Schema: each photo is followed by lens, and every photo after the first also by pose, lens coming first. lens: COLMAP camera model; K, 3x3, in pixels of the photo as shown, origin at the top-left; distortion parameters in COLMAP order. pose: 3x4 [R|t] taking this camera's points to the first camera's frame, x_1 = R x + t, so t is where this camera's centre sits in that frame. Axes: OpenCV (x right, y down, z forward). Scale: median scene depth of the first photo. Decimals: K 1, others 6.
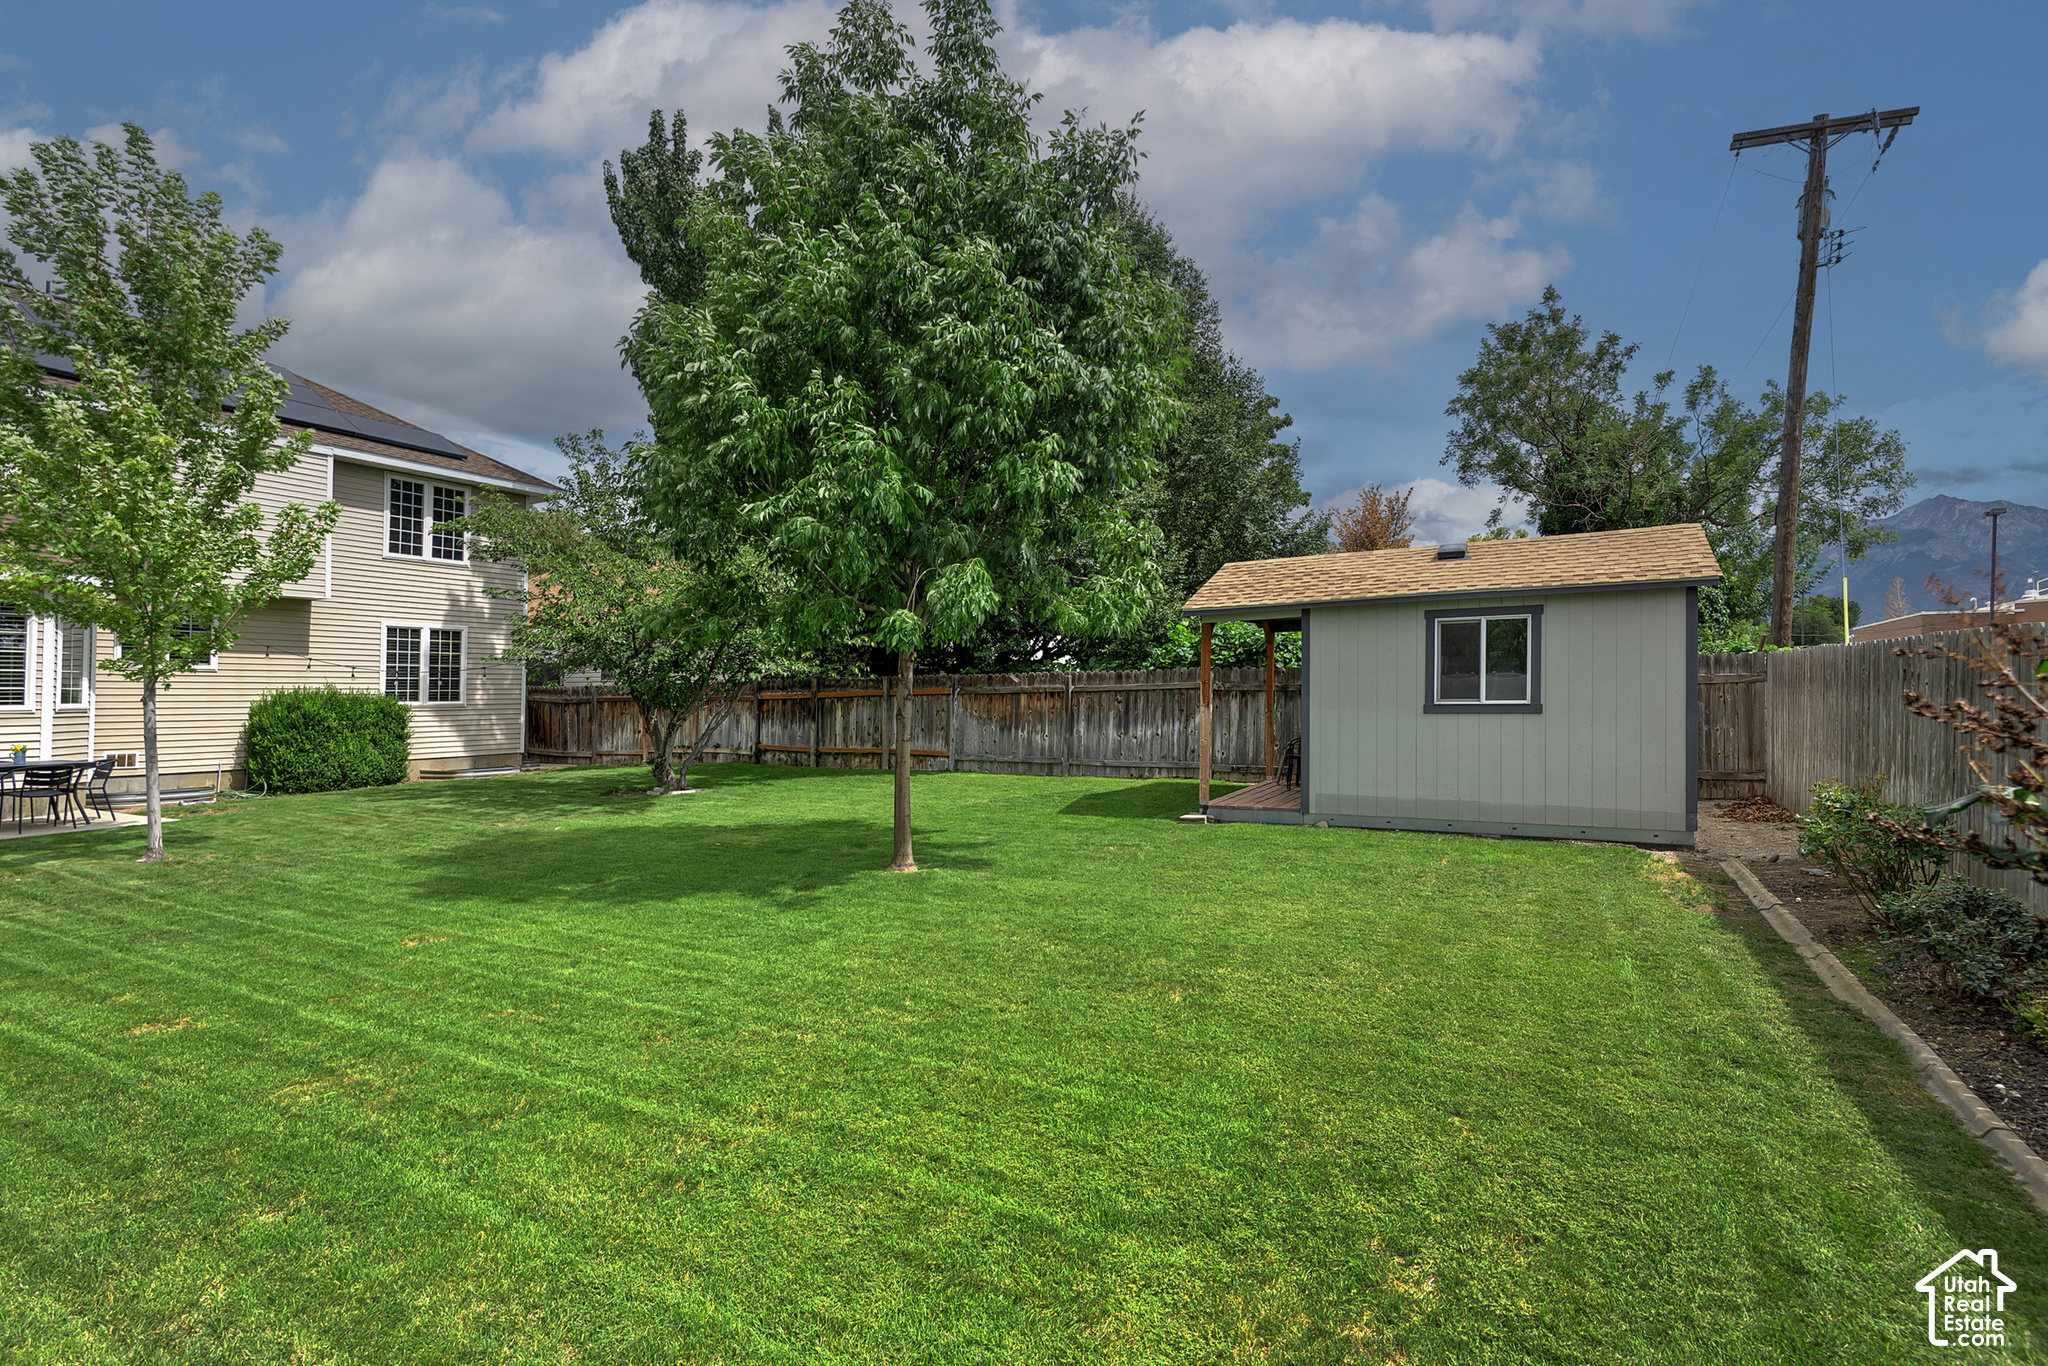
lens RADIAL K [[988.6, 0, 1026.4], [0, 988.6, 679.4], [0, 0, 1]] dist [0.022430, -0.016081]
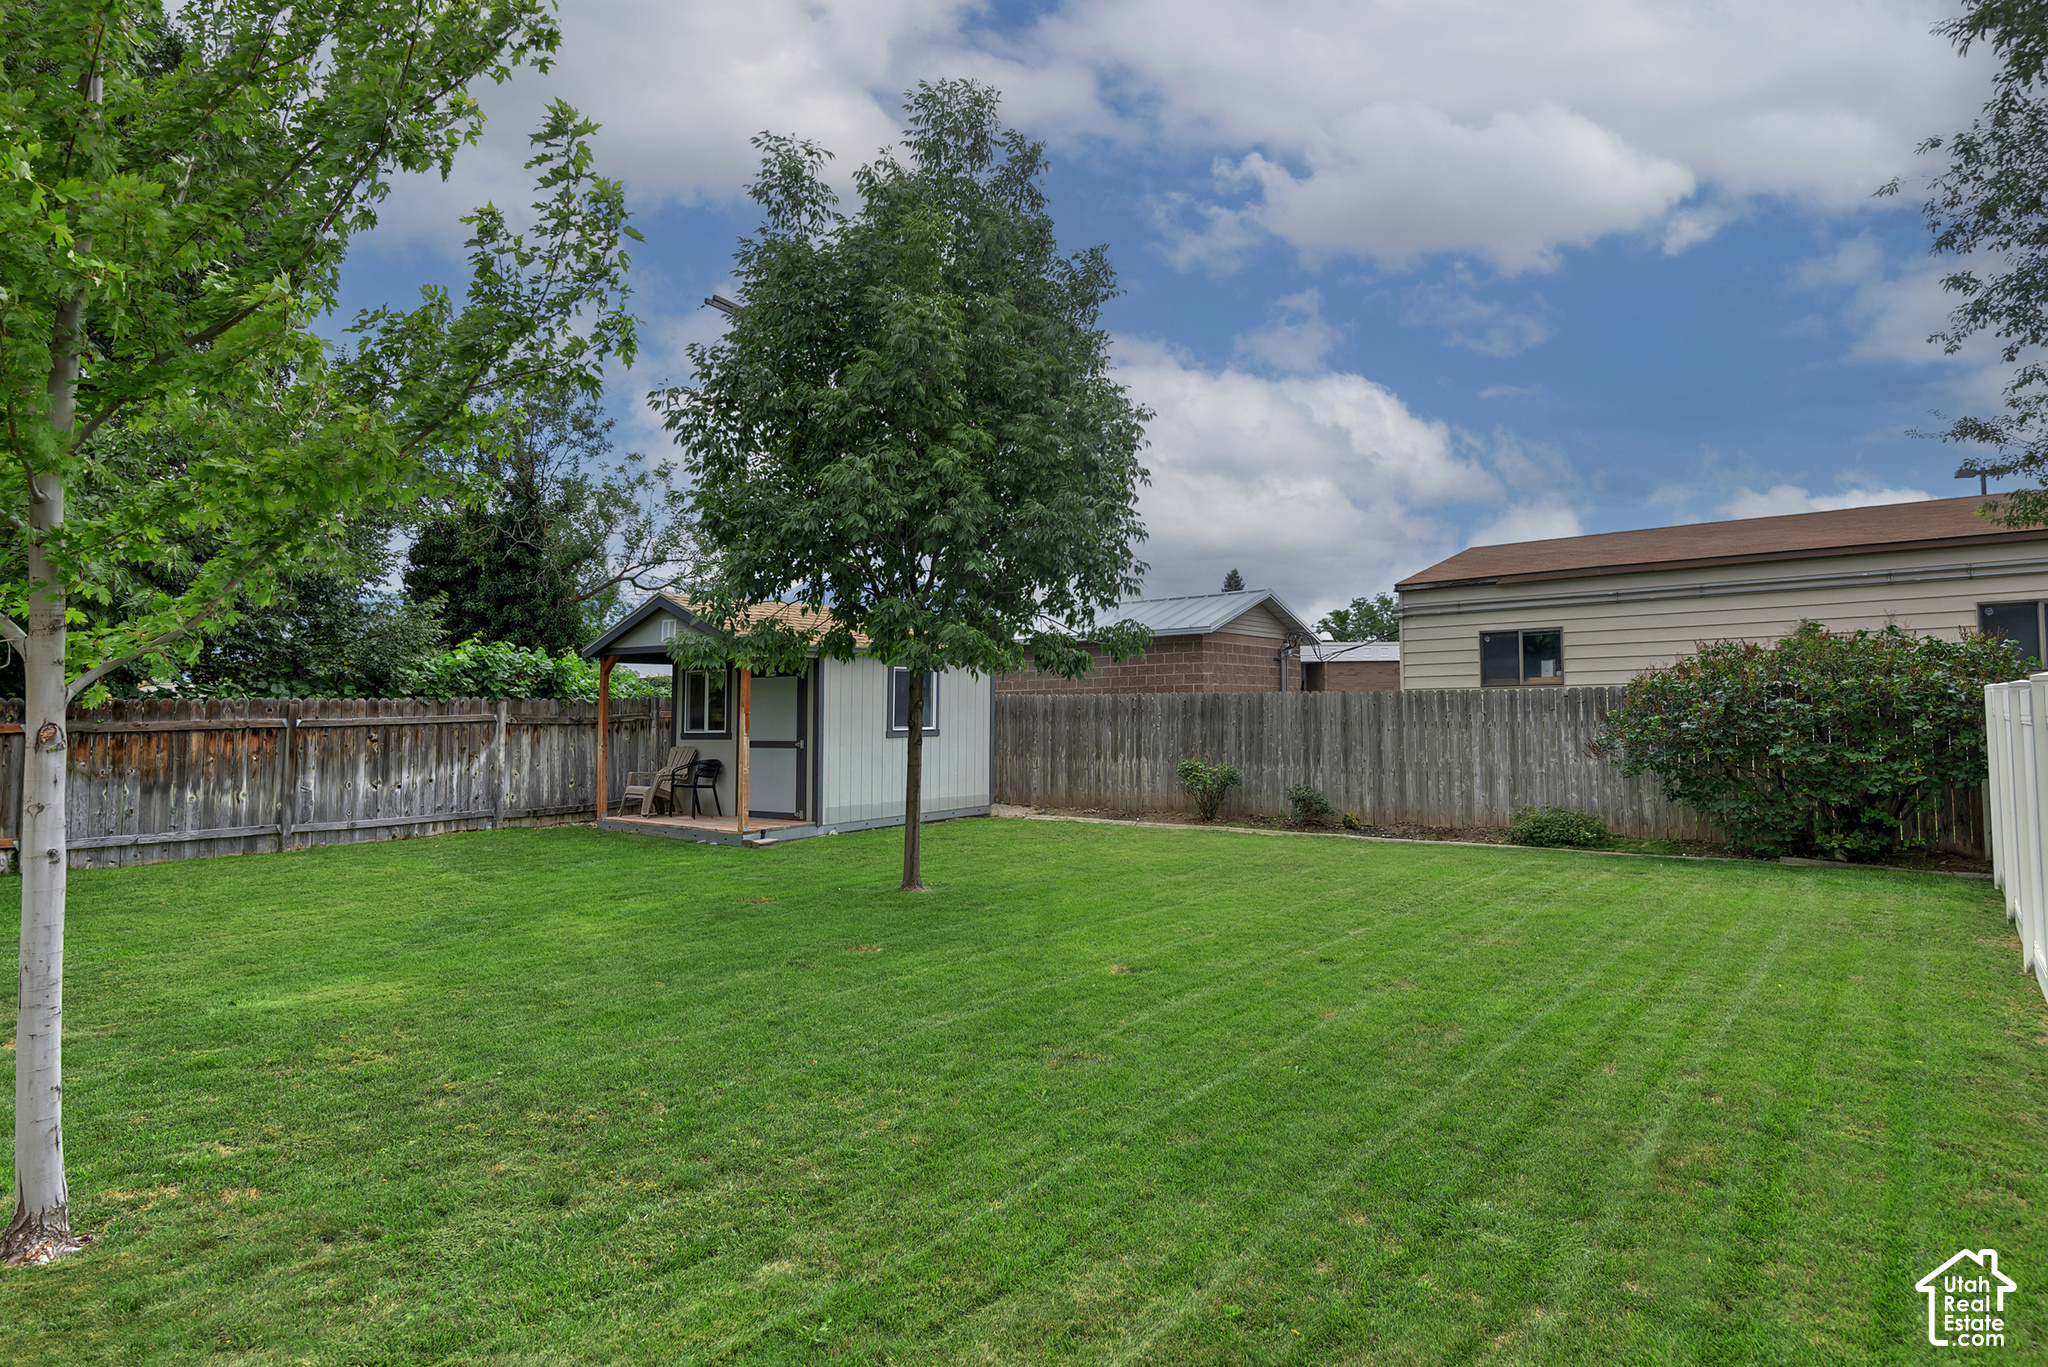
lens RADIAL K [[1174.7, 0, 1016.4], [0, 1174.7, 686.4], [0, 0, 1]] dist [0.027575, -0.005796]
pose [[0.130675, 0.023986, 0.991135, -0.745019], [-0.012835, 0.999664, -0.022500, -0.004515], [-0.991342, -0.009781, 0.130939, 0.410377]]
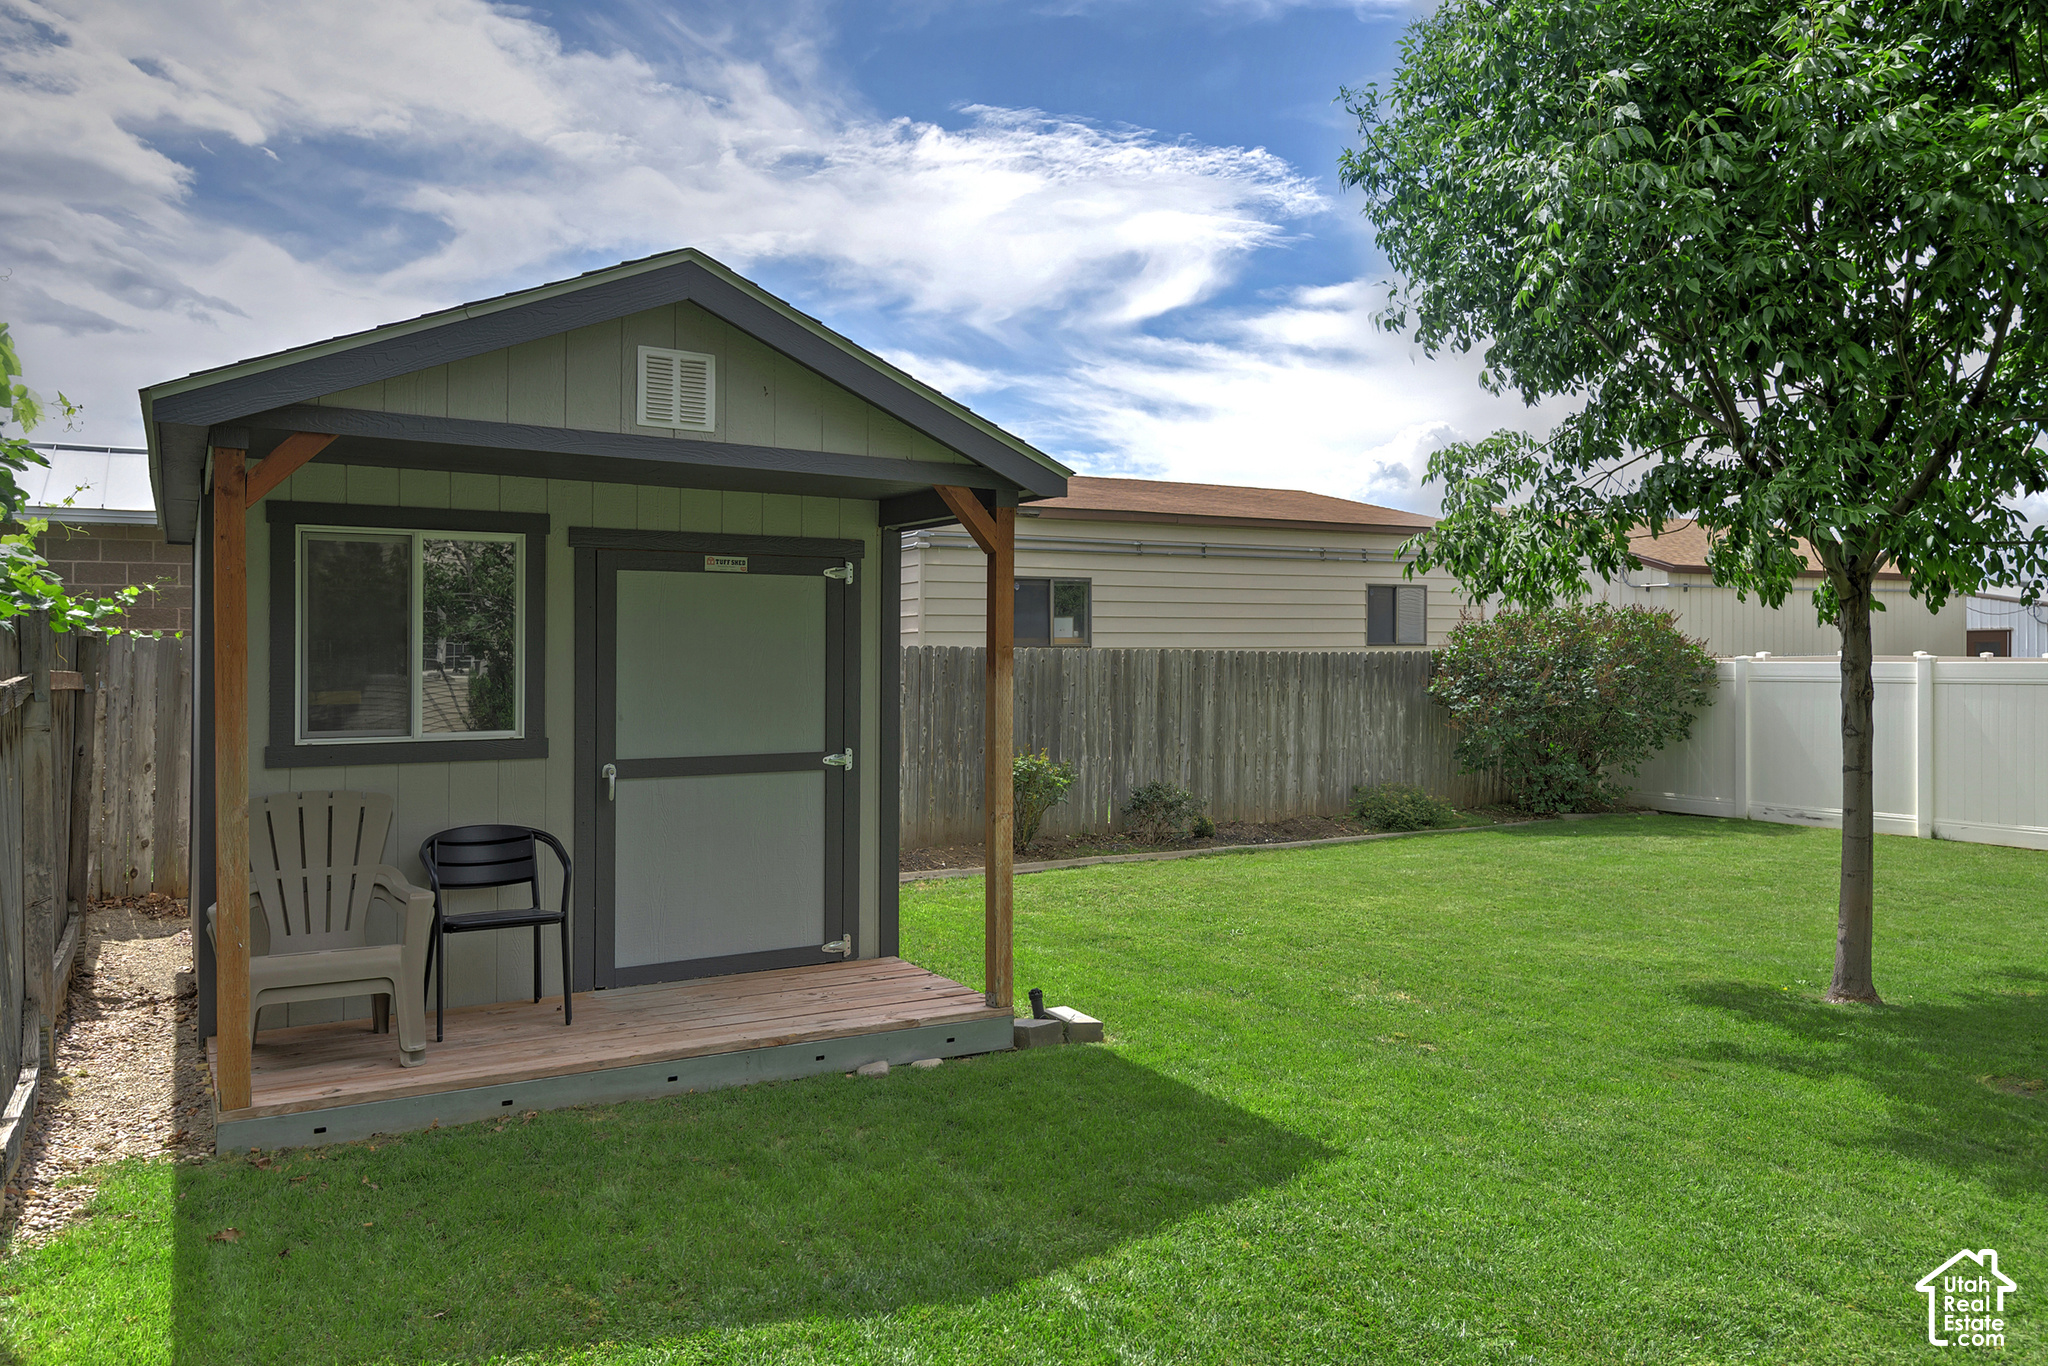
lens RADIAL K [[1448.3, 0, 1034.3], [0, 1448.3, 690.8], [0, 0, 1]] dist [-0.003764, -0.000896]
pose [[-0.870916, 0.000849, 0.491431, -0.070744], [-0.002991, 0.999971, -0.007027, 0.005189], [-0.491422, -0.007590, -0.870888, 1.089641]]
